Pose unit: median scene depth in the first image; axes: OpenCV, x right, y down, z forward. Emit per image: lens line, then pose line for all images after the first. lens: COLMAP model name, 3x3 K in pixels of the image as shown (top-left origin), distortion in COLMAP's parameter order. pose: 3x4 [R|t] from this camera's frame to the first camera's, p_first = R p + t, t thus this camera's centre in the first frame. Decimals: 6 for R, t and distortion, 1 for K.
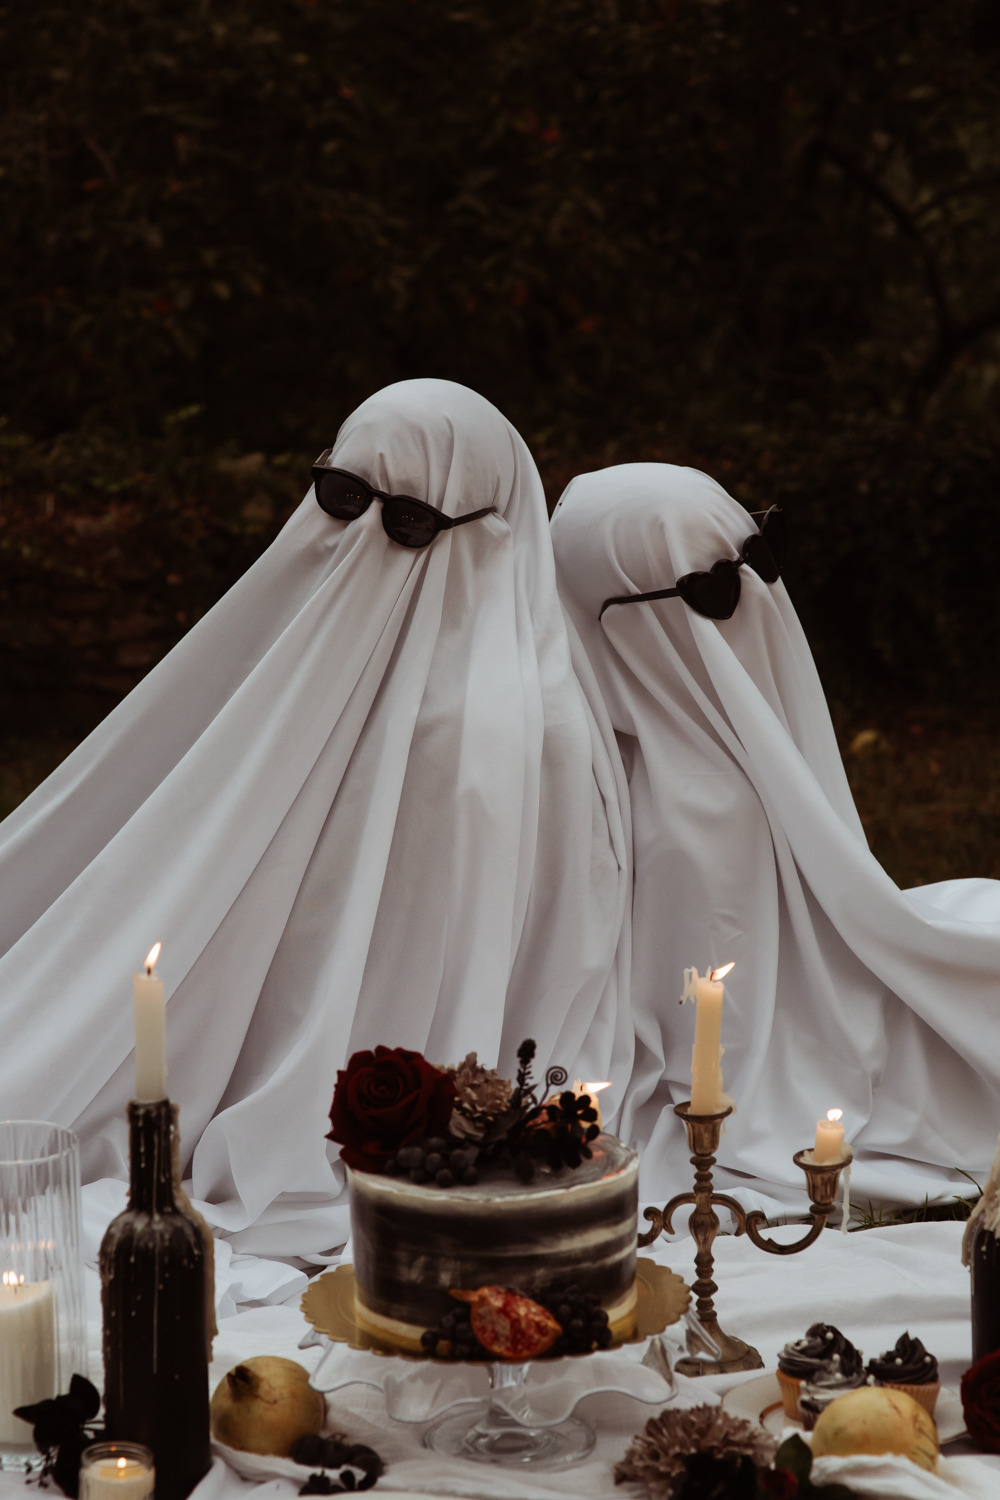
lens RADIAL K [[3577.7, 0, 500.0], [0, 3577.7, 750.0], [0, 0, 1]] dist [0.022985, 0.195247]
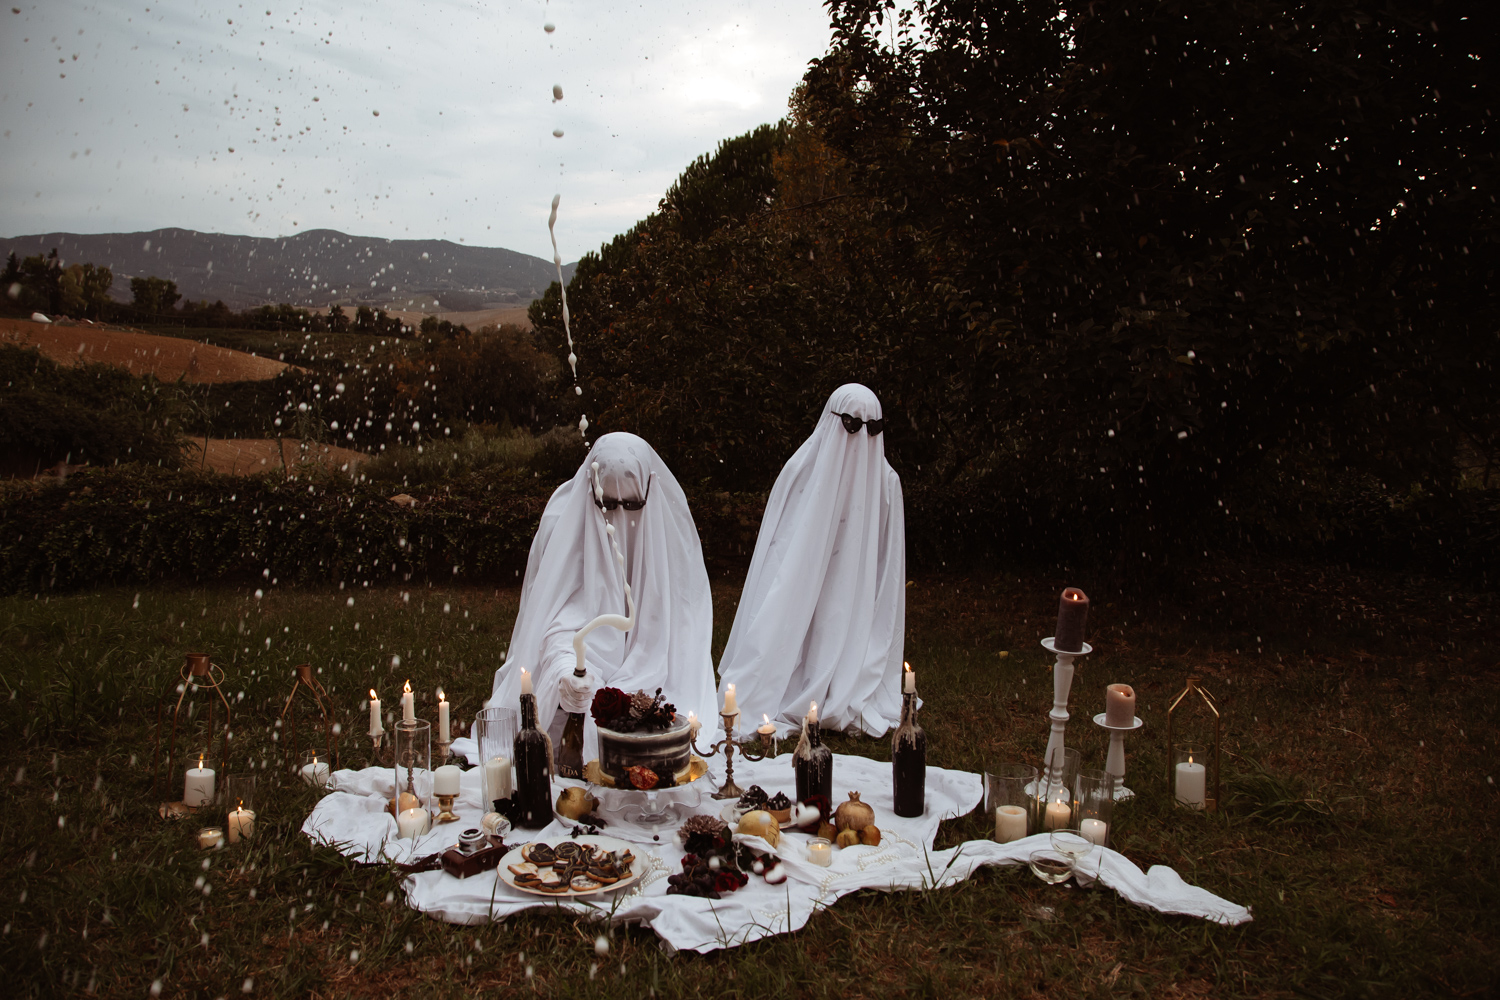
lens RADIAL K [[1053.1, 0, 732.3], [0, 1053.1, 510.2], [0, 0, 1]] dist [-0.141552, 0.078454]
pose [[0.991939, 0.021233, -0.124927, 0.174586], [-0.029010, 0.997731, -0.060761, -0.019297], [0.123353, 0.063895, 0.990304, 0.104733]]
